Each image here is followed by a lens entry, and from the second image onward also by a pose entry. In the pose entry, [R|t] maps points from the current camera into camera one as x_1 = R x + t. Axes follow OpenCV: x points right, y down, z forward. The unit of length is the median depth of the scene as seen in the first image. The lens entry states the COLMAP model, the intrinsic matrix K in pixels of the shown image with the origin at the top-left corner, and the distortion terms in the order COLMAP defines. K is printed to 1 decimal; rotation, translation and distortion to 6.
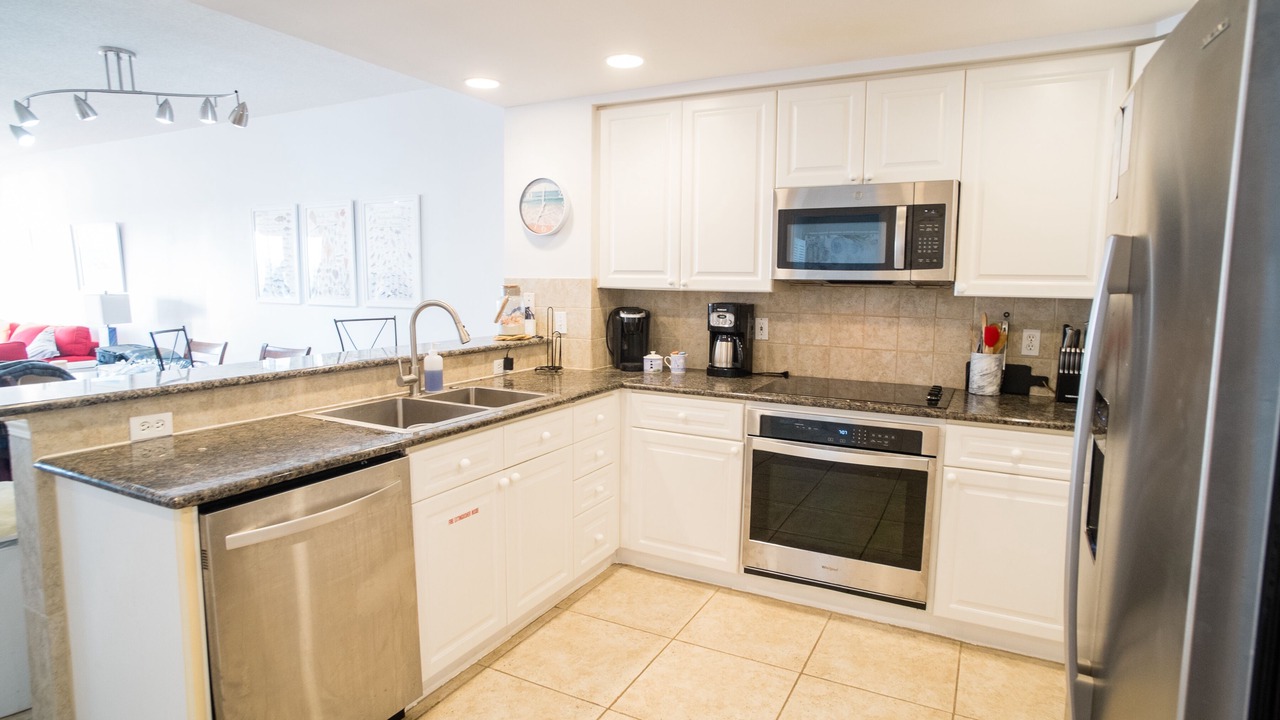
lens RADIAL K [[696.4, 0, 640.0], [0, 696.4, 360.0], [0, 0, 1]] dist [-0.011674, -0.000041]
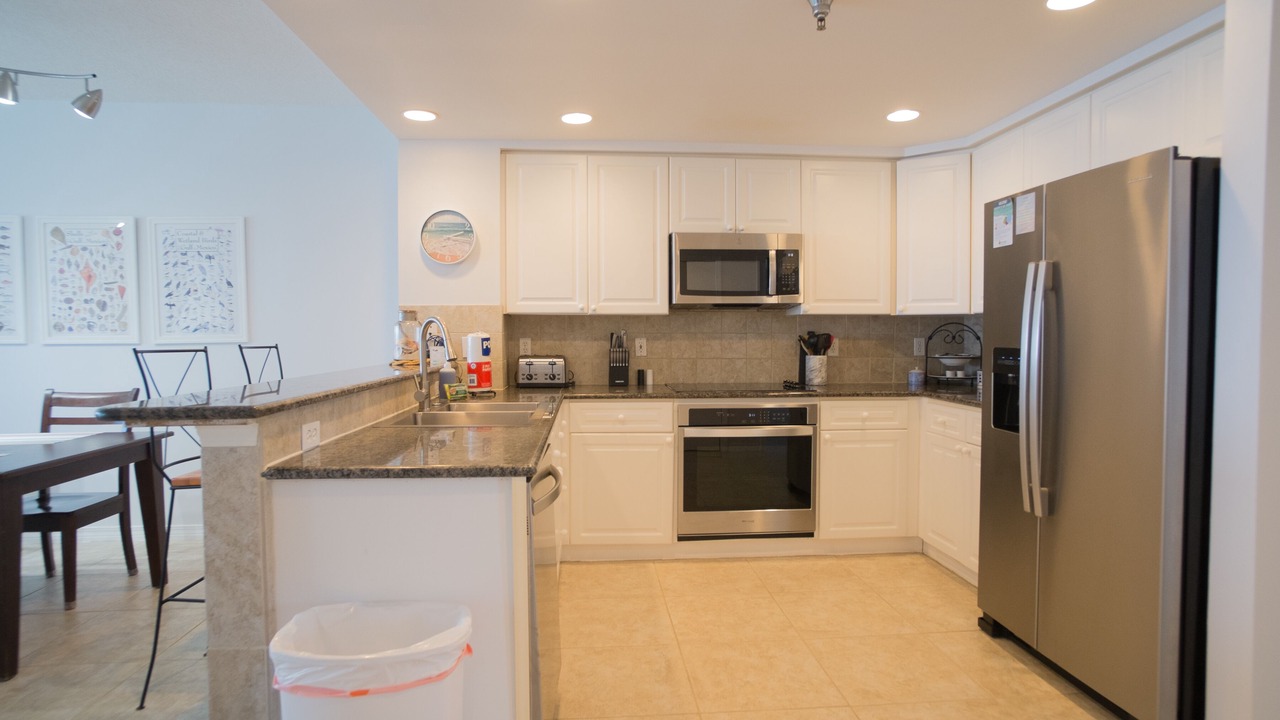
lens RADIAL K [[695.4, 0, 640.0], [0, 695.4, 360.0], [0, 0, 1]] dist [0.000426, 0.000494]
pose [[0.849963, -0.033376, 0.525784, -0.522852], [0.073602, 0.995727, -0.055775, 0.050715], [-0.521675, 0.086105, 0.848788, -0.028011]]
